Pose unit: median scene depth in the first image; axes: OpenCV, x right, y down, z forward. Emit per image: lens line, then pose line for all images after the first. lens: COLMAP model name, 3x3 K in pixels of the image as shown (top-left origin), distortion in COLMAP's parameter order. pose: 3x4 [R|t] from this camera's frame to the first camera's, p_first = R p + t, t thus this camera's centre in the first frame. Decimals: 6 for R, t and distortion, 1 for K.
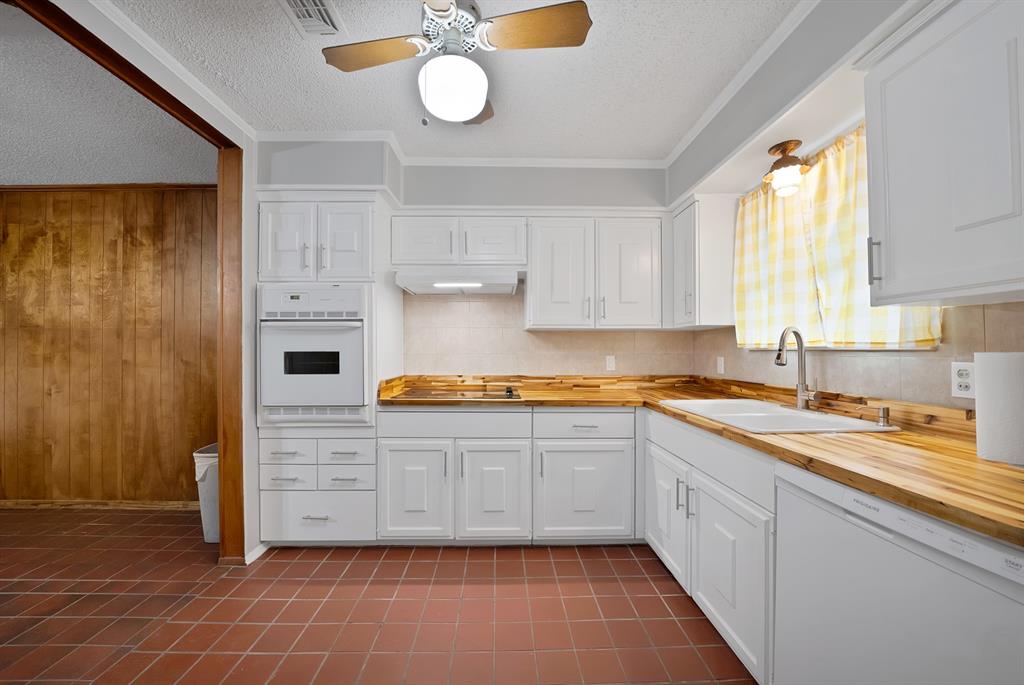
lens RADIAL K [[375.8, 0, 510.5], [0, 375.8, 346.5], [0, 0, 1]] dist [-0.021425, 0.002448]
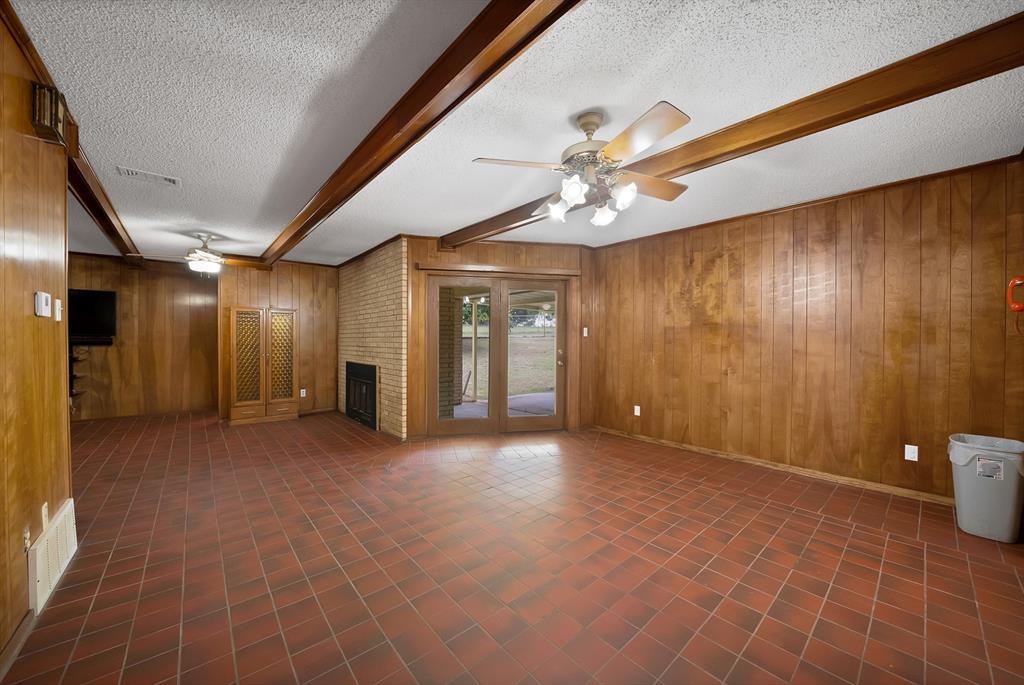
lens RADIAL K [[375.8, 0, 518.5], [0, 375.8, 342.6], [0, 0, 1]] dist [-0.021425, 0.002448]
pose [[0.653894, 0.005729, -0.756564, -0.721926], [0.000891, 0.999965, 0.008342, 0.002292], [0.756585, -0.006129, 0.653866, -0.481356]]
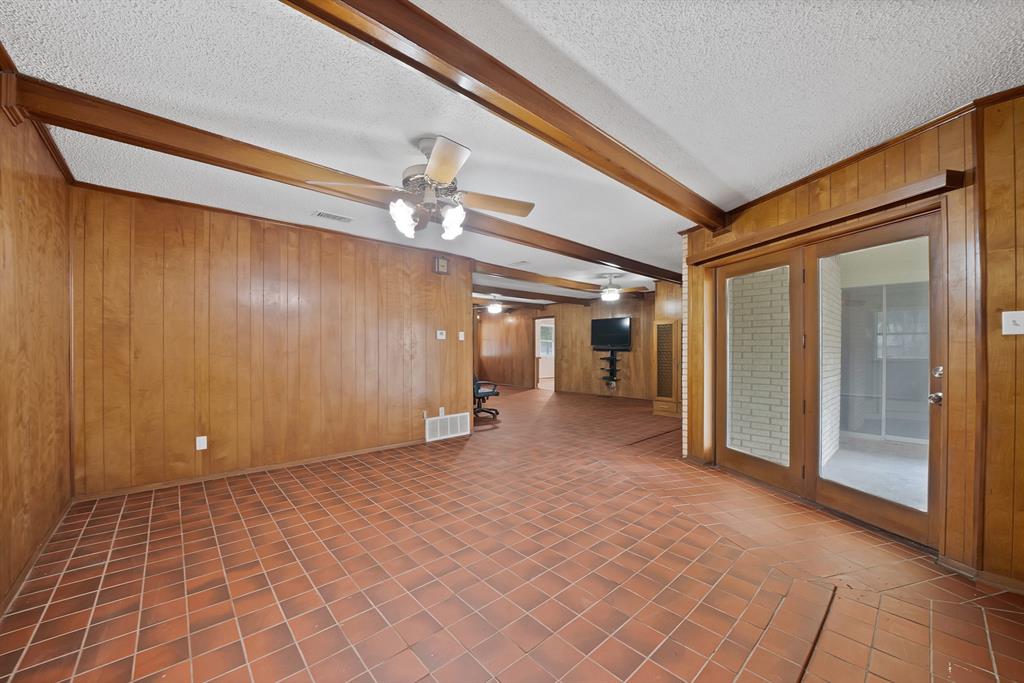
lens RADIAL K [[375.8, 0, 501.0], [0, 375.8, 347.0], [0, 0, 1]] dist [-0.021425, 0.002448]
pose [[-0.764544, -0.002697, -0.644566, -0.788070], [0.003541, 0.999959, -0.008384, 0.017636], [0.644562, -0.008692, -0.764503, 0.829101]]
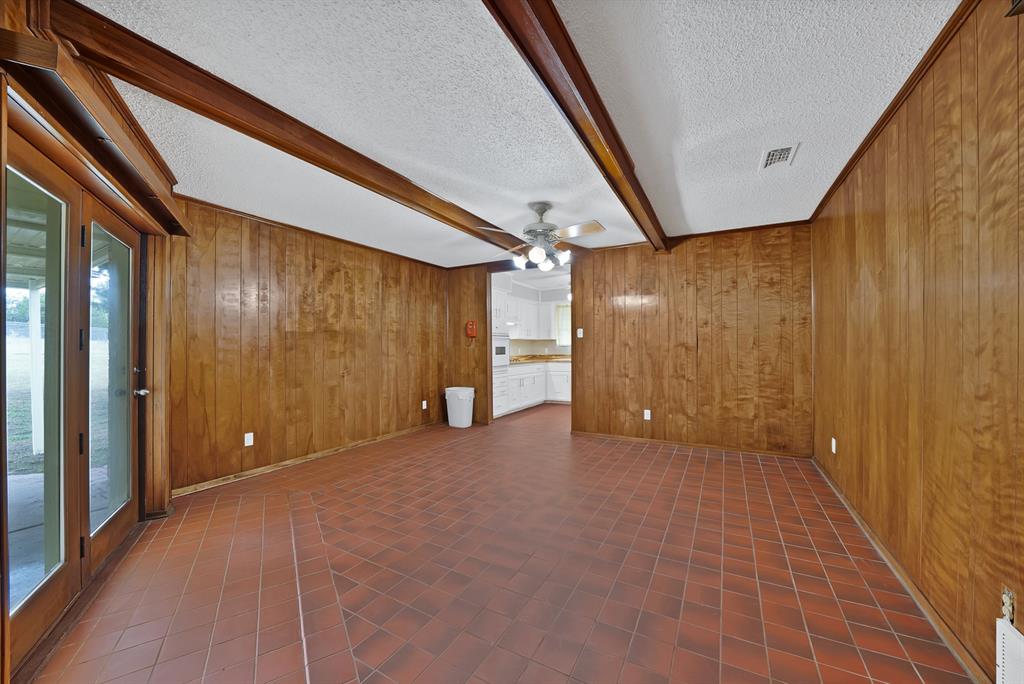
lens RADIAL K [[375.8, 0, 514.5], [0, 375.8, 346.5], [0, 0, 1]] dist [-0.021425, 0.002448]
pose [[0.495975, -0.002363, 0.868334, -2.267577], [0.001767, 0.999997, 0.001712, 0.004659], [-0.868335, 0.000686, 0.495977, -0.399018]]
